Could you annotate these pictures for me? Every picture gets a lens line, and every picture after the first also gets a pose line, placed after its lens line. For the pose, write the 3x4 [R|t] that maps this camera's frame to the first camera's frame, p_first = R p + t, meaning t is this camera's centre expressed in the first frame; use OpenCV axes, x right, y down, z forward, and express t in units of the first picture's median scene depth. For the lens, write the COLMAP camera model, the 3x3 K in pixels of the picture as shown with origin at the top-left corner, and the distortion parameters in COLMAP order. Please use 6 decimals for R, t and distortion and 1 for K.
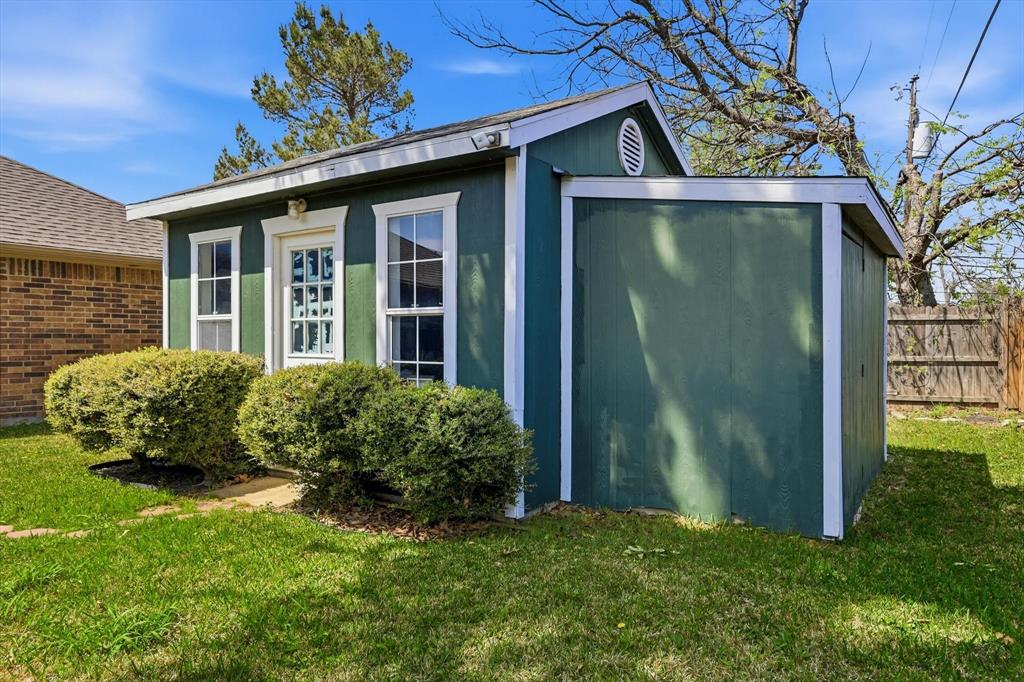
lens RADIAL K [[452.6, 0, 511.7], [0, 452.6, 346.1], [0, 0, 1]] dist [0.003307, -0.000321]
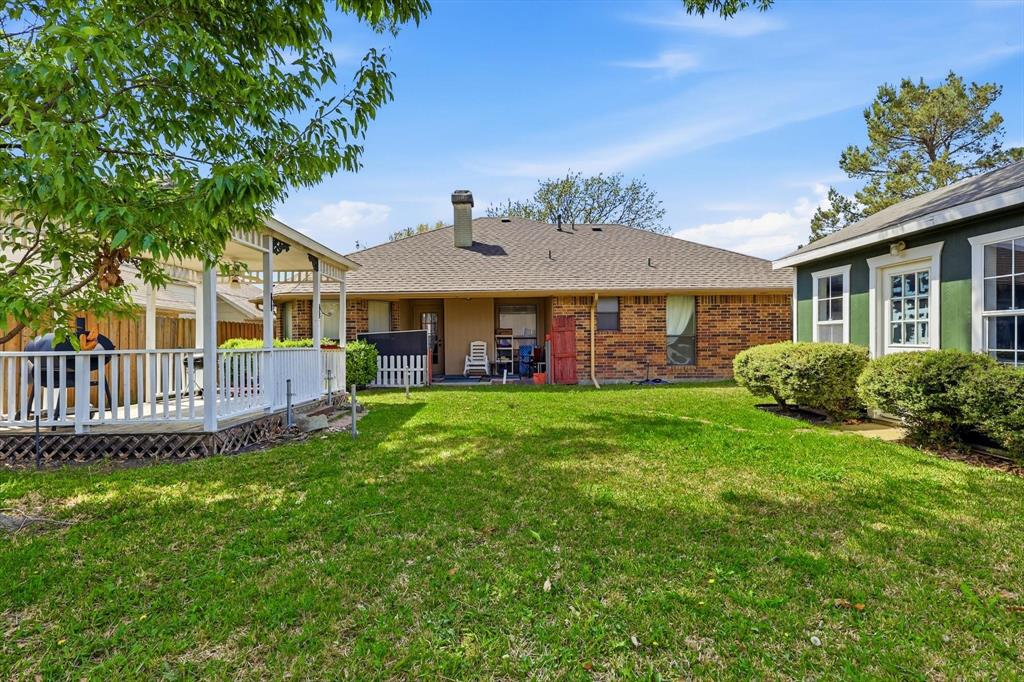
lens RADIAL K [[452.6, 0, 513.5], [0, 452.6, 345.3], [0, 0, 1]] dist [0.003307, -0.000321]
pose [[0.536954, 0.001008, -0.843611, 0.115388], [0.004918, 0.999979, 0.004325, 0.006873], [0.843597, -0.006471, 0.536938, -0.885065]]
